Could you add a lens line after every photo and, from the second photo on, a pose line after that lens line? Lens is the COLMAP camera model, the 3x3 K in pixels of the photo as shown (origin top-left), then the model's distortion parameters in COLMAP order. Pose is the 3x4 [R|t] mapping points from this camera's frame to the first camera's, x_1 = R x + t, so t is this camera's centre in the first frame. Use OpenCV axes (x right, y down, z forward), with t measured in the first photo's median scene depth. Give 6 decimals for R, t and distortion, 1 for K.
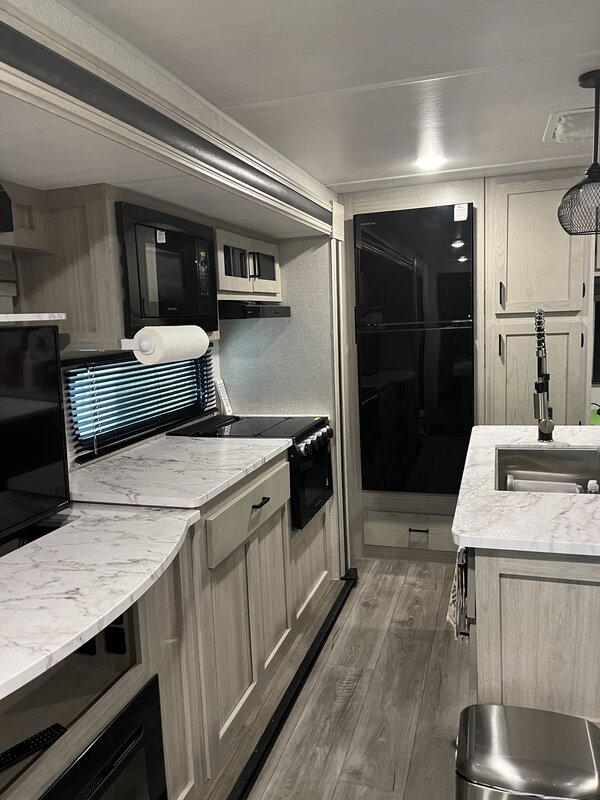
lens RADIAL K [[608.2, 0, 297.0], [0, 608.2, 399.1], [0, 0, 1]] dist [0.007144, -0.007982]
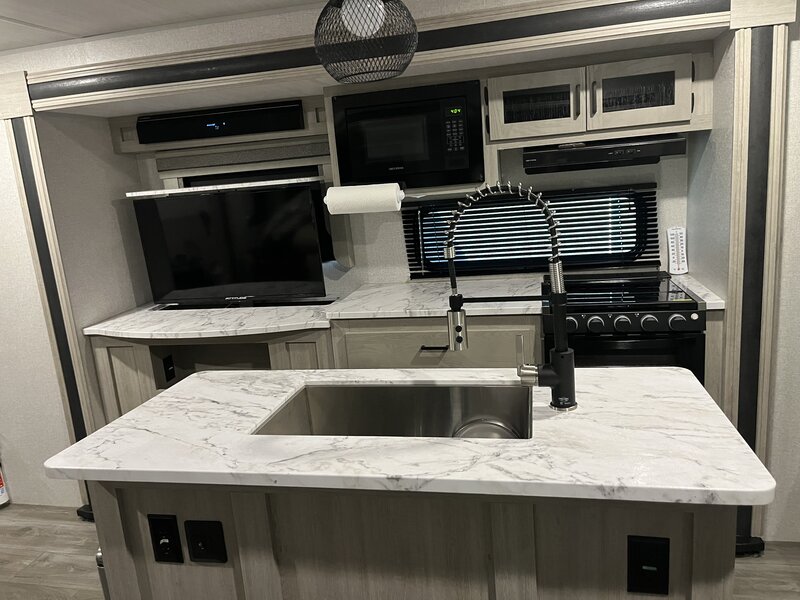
lens RADIAL K [[608.2, 0, 397.9], [0, 608.2, 302.5], [0, 0, 1]] dist [0.007144, -0.007982]
pose [[0.091910, 0.234914, -0.967661, 1.359083], [-0.053479, 0.971536, 0.230776, -0.219278], [0.994330, 0.030539, 0.101857, 1.147223]]
